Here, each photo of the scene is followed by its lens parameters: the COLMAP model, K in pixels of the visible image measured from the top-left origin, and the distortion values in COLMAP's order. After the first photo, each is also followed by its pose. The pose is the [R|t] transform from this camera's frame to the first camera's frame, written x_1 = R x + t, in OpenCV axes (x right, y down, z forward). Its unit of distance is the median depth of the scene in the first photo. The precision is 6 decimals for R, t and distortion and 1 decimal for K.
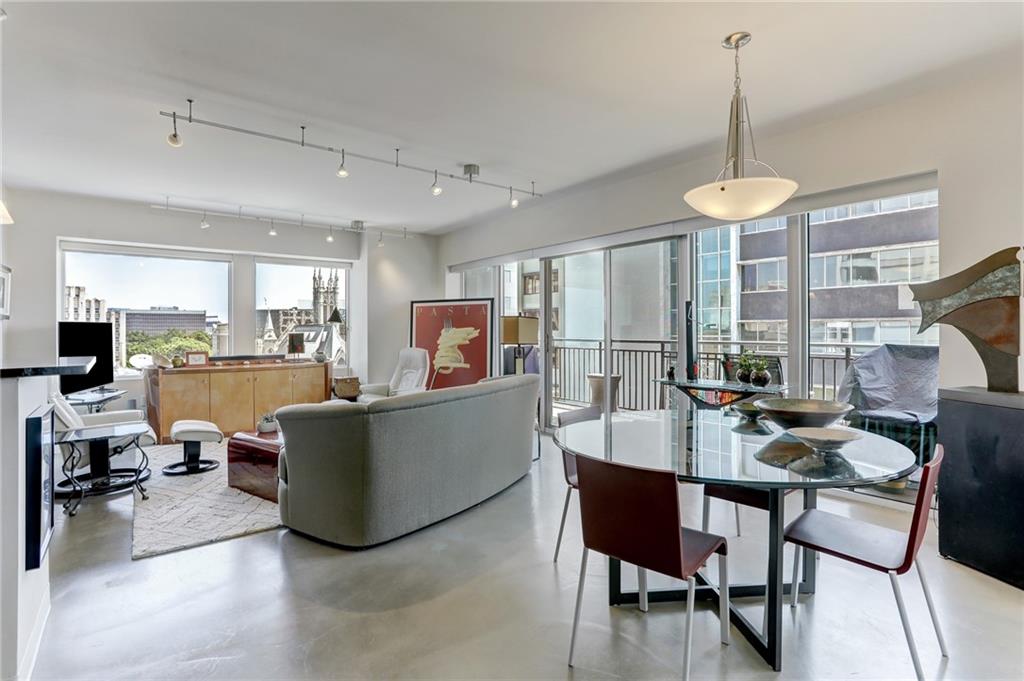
lens RADIAL K [[496.3, 0, 507.8], [0, 496.3, 326.2], [0, 0, 1]] dist [-0.045920, 0.023973]
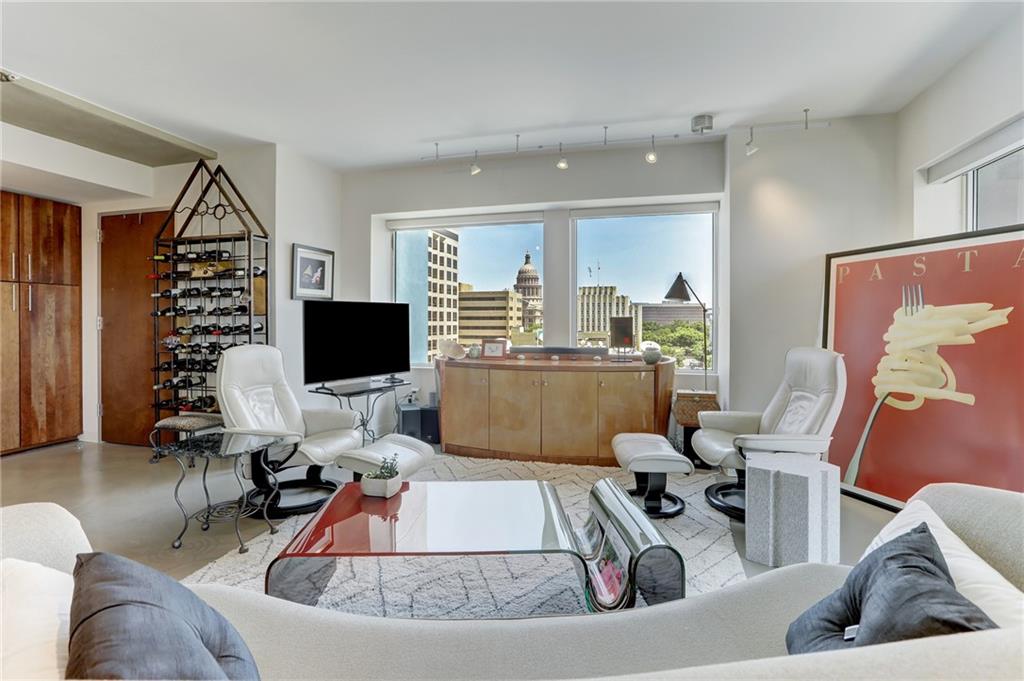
lens RADIAL K [[496.3, 0, 507.8], [0, 496.3, 326.2], [0, 0, 1]] dist [-0.045920, 0.023973]
pose [[0.596944, 0.012851, -0.802180, 0.012145], [0.001766, 0.999848, 0.017332, 0.014149], [0.802281, -0.011763, 0.596831, 0.482310]]
